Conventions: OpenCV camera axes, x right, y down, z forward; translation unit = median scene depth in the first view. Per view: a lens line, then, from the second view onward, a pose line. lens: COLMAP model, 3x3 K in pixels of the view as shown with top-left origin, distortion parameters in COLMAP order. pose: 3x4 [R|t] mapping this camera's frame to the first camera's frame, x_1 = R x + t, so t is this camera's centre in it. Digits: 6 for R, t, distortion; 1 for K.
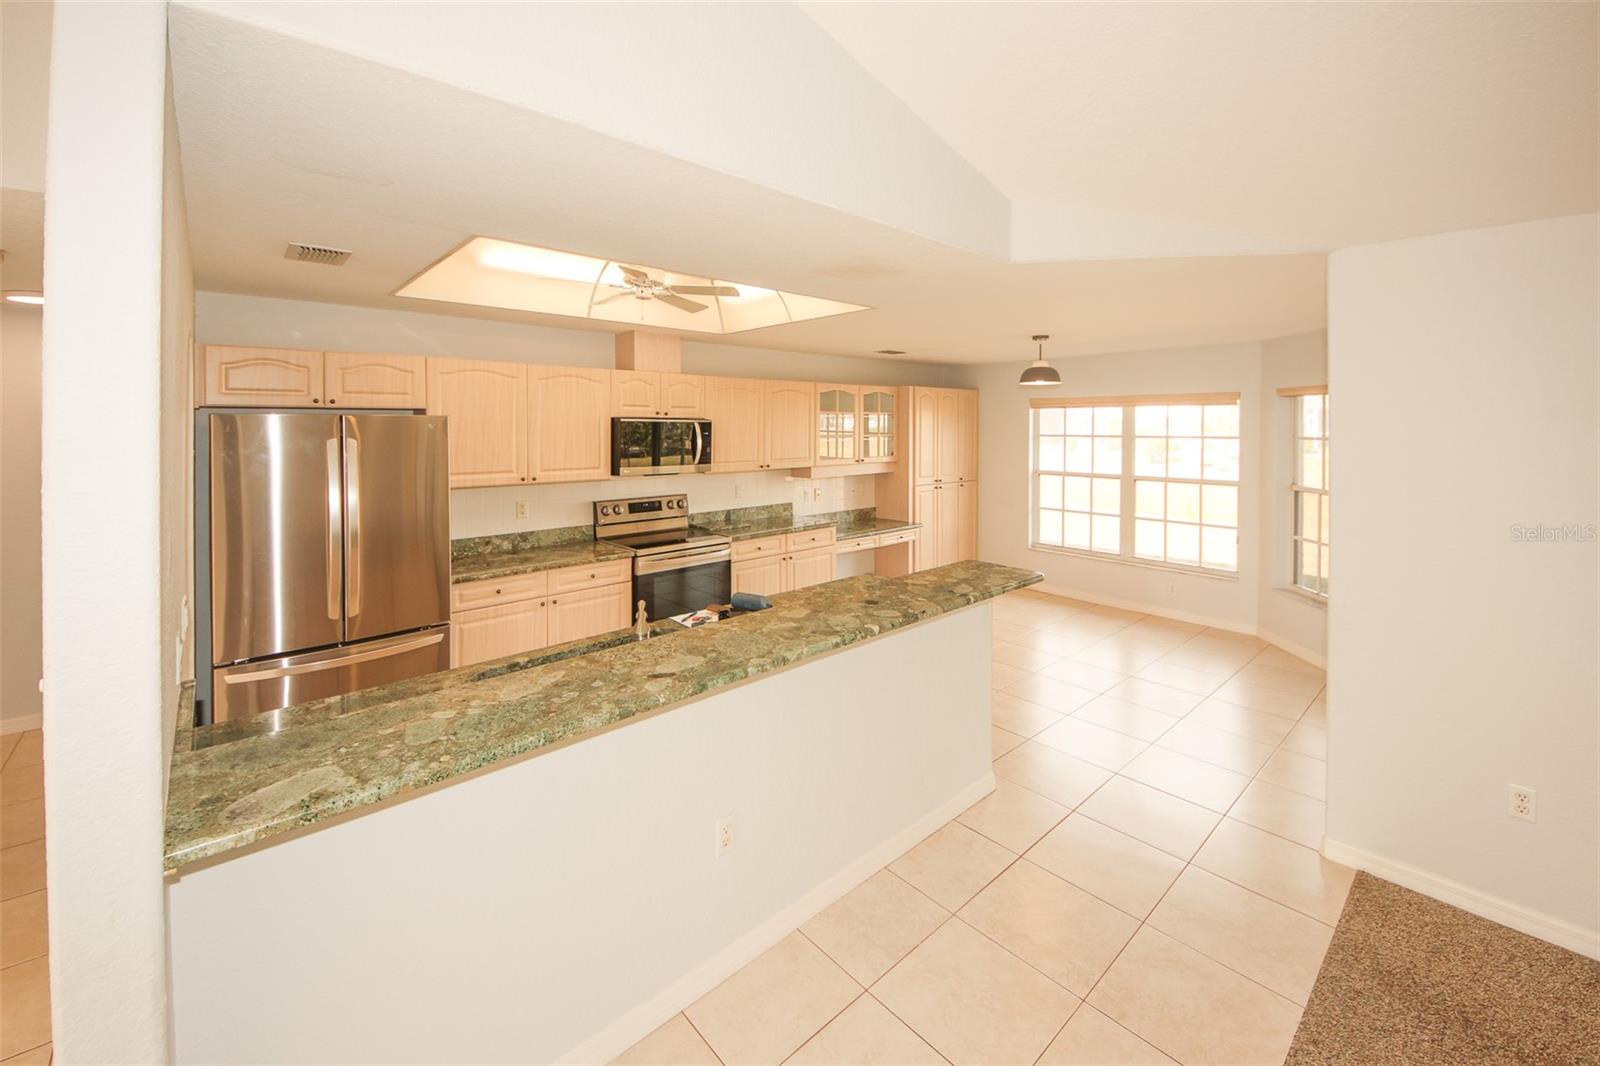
lens RADIAL K [[643.7, 0, 806.1], [0, 643.7, 444.2], [0, 0, 1]] dist [0.013606, -0.011254]
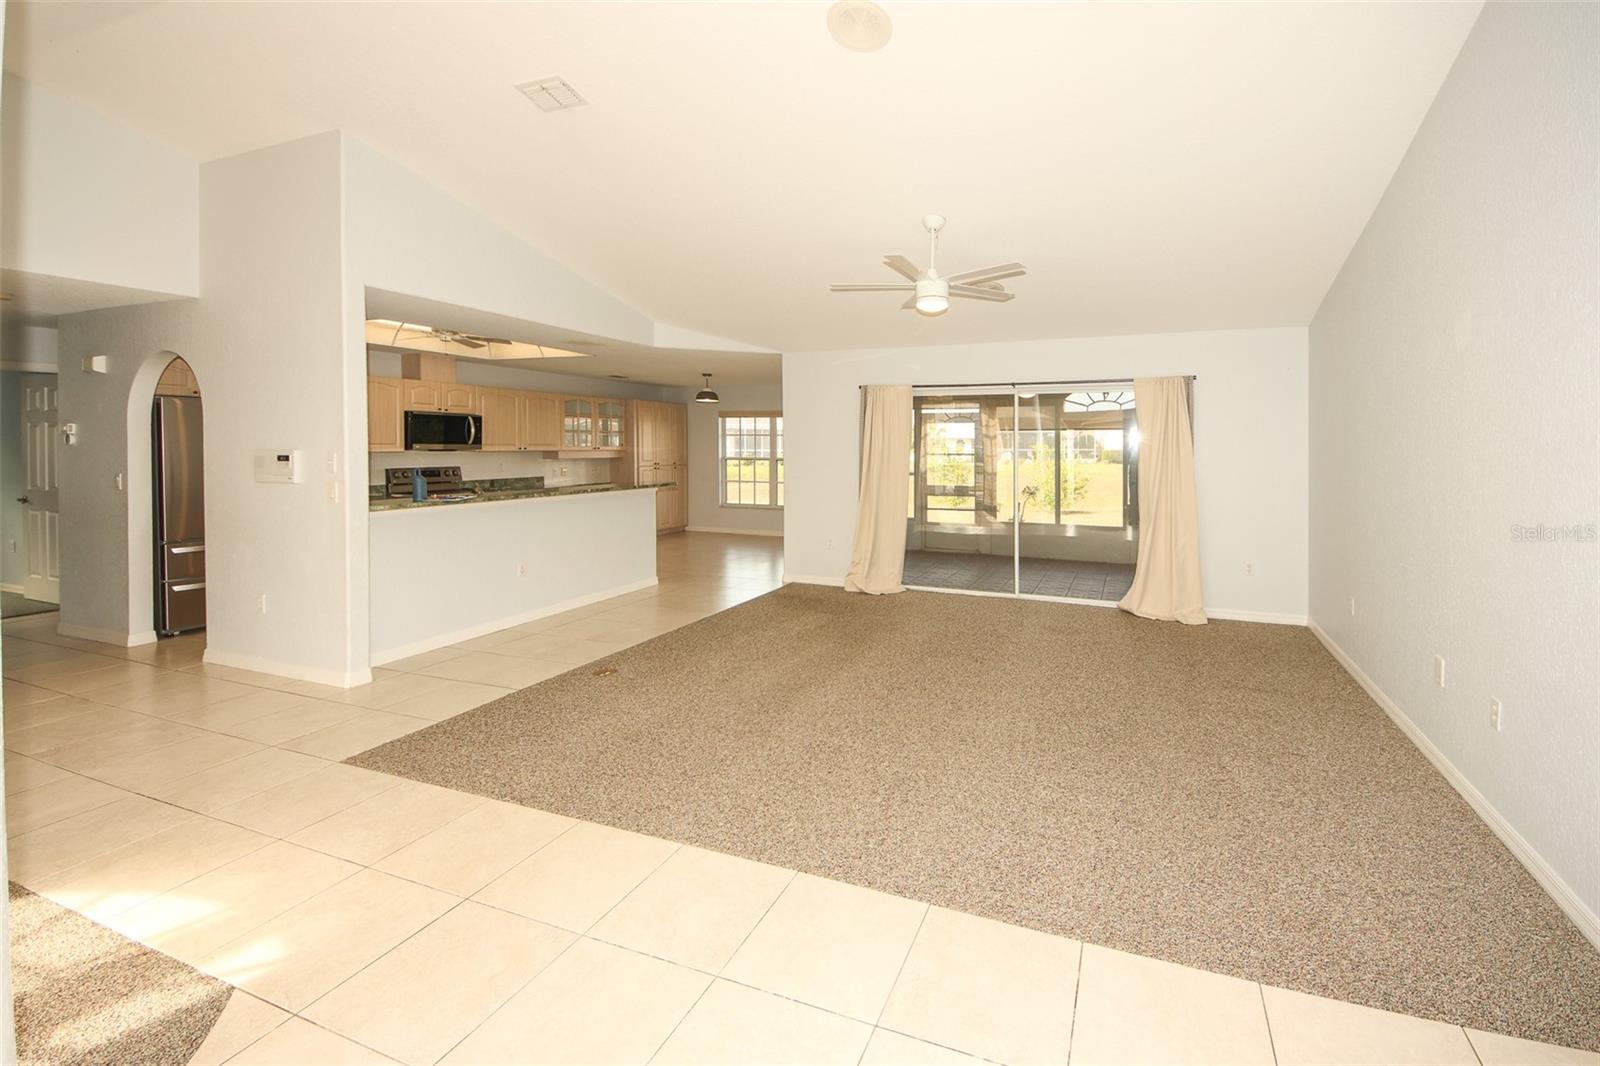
lens RADIAL K [[643.7, 0, 892.0], [0, 643.7, 457.7], [0, 0, 1]] dist [0.013606, -0.011254]
pose [[0.884967, -0.001526, 0.465651, -0.004863], [0.004151, 0.999981, -0.004611, 0.069578], [-0.465635, 0.006013, 0.884957, -0.750625]]
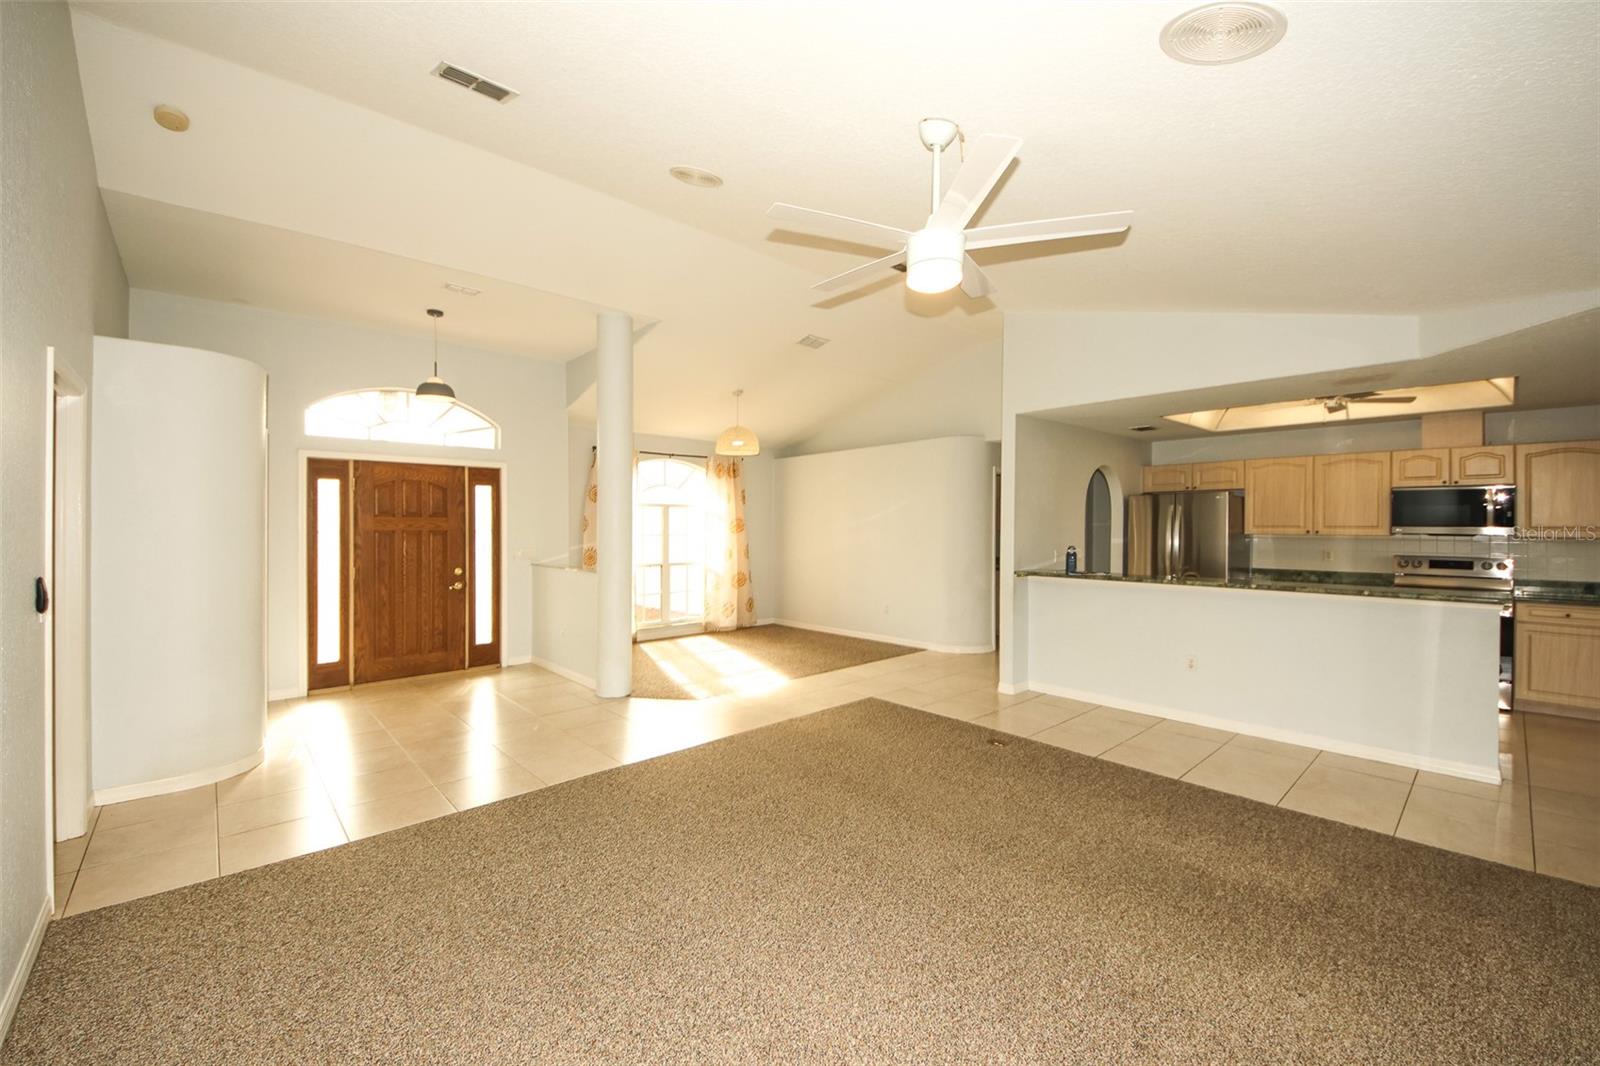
lens RADIAL K [[643.7, 0, 795.8], [0, 643.7, 523.3], [0, 0, 1]] dist [0.013606, -0.011254]
pose [[-0.008052, -0.002228, -0.999965, 0.882571], [-0.022167, 0.999752, -0.002049, 0.050176], [0.999722, 0.022150, -0.008099, -0.153521]]
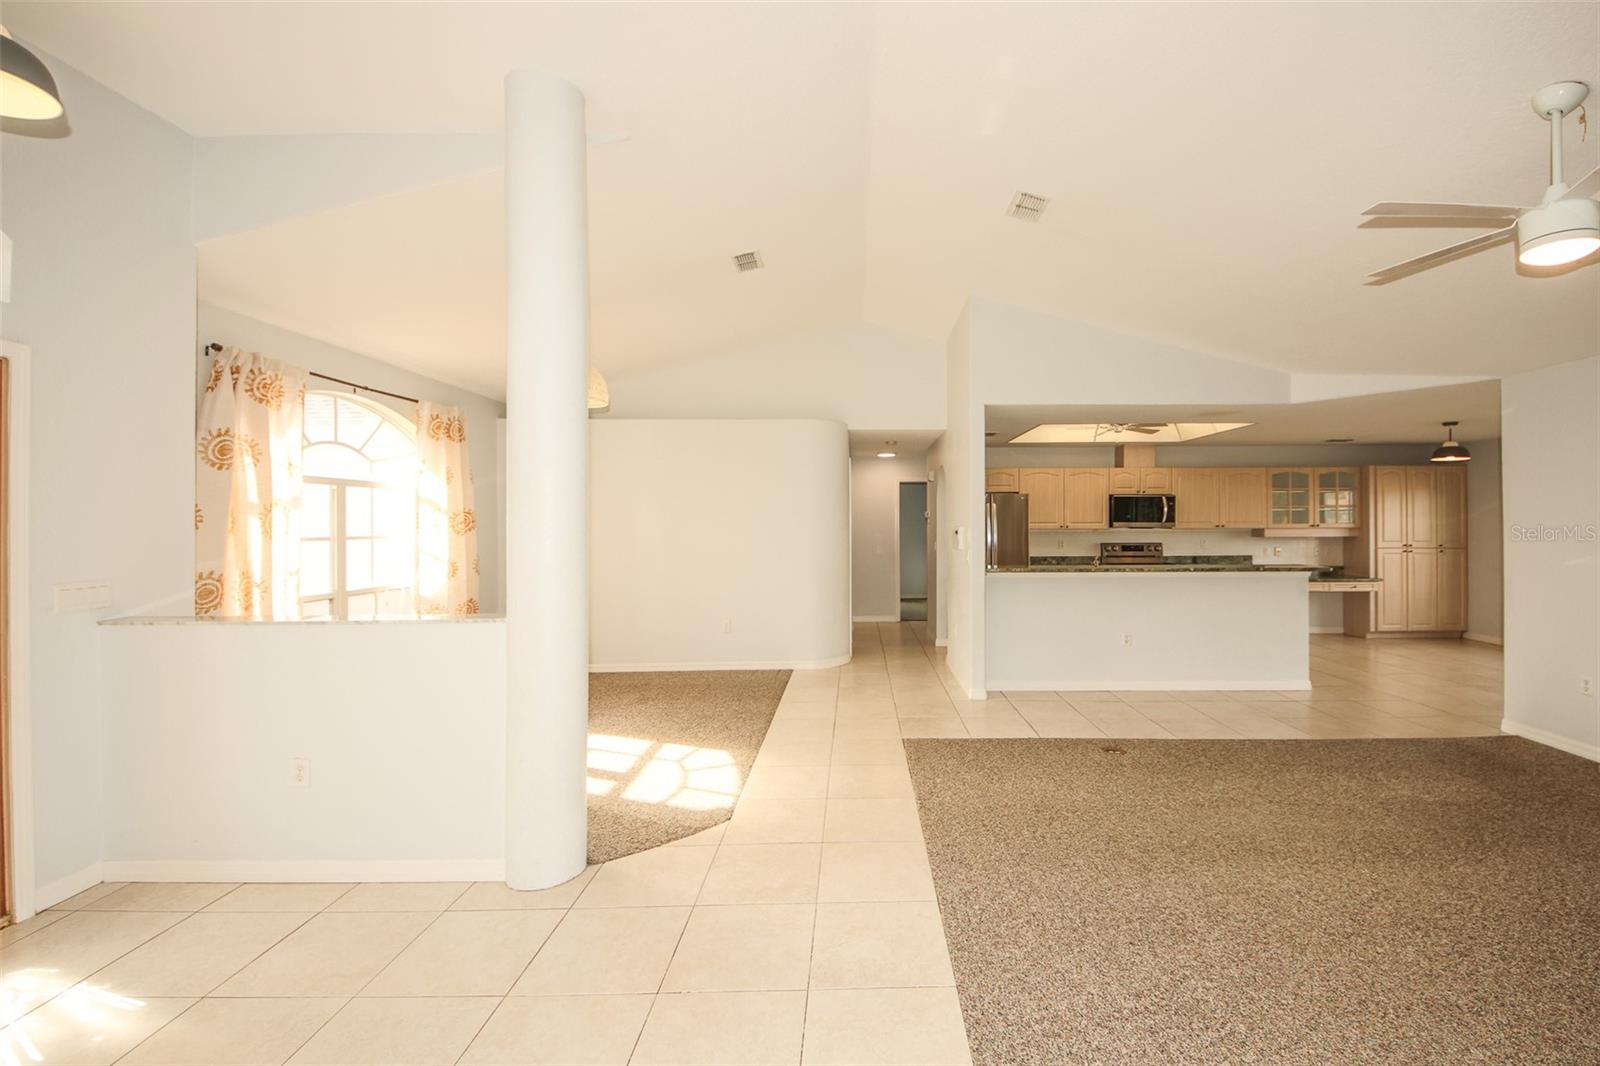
lens RADIAL K [[643.7, 0, 873.6], [0, 643.7, 521.7], [0, 0, 1]] dist [0.013606, -0.011254]
pose [[0.746772, -0.001629, -0.665078, 0.351434], [-0.014472, 0.999720, -0.018698, 0.067285], [0.664923, 0.023588, 0.746539, -0.677270]]
